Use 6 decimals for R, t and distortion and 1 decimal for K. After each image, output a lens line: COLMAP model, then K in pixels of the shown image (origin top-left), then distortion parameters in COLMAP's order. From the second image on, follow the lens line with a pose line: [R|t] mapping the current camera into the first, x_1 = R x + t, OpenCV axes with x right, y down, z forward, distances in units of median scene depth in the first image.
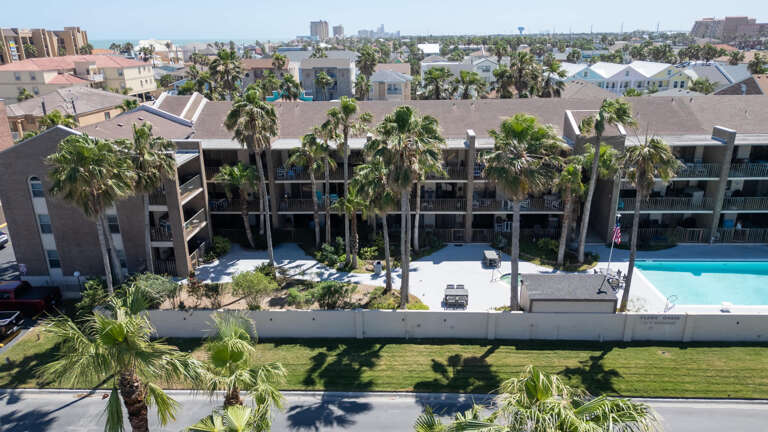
lens RADIAL K [[536.3, 0, 387.2], [0, 536.3, 214.6], [0, 0, 1]] dist [0.074763, -0.070765]
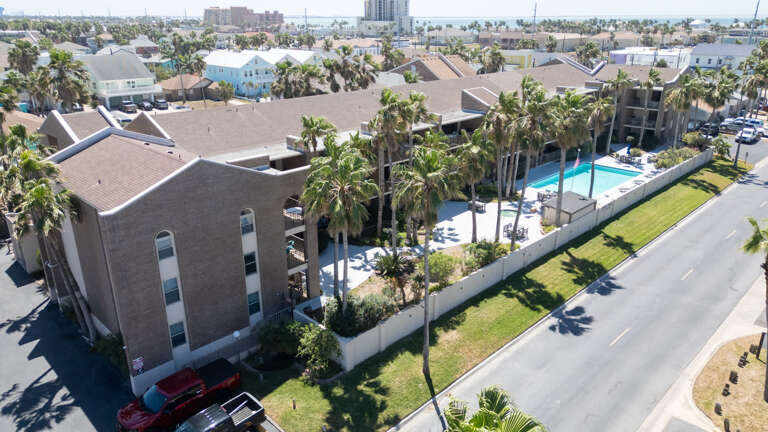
lens RADIAL K [[536.3, 0, 387.2], [0, 536.3, 214.6], [0, 0, 1]] dist [0.074763, -0.070765]
pose [[0.670639, -0.240826, 0.701602, -0.917776], [0.223305, 0.967501, 0.118647, -0.106132], [-0.707374, 0.077102, 0.702622, 0.255980]]
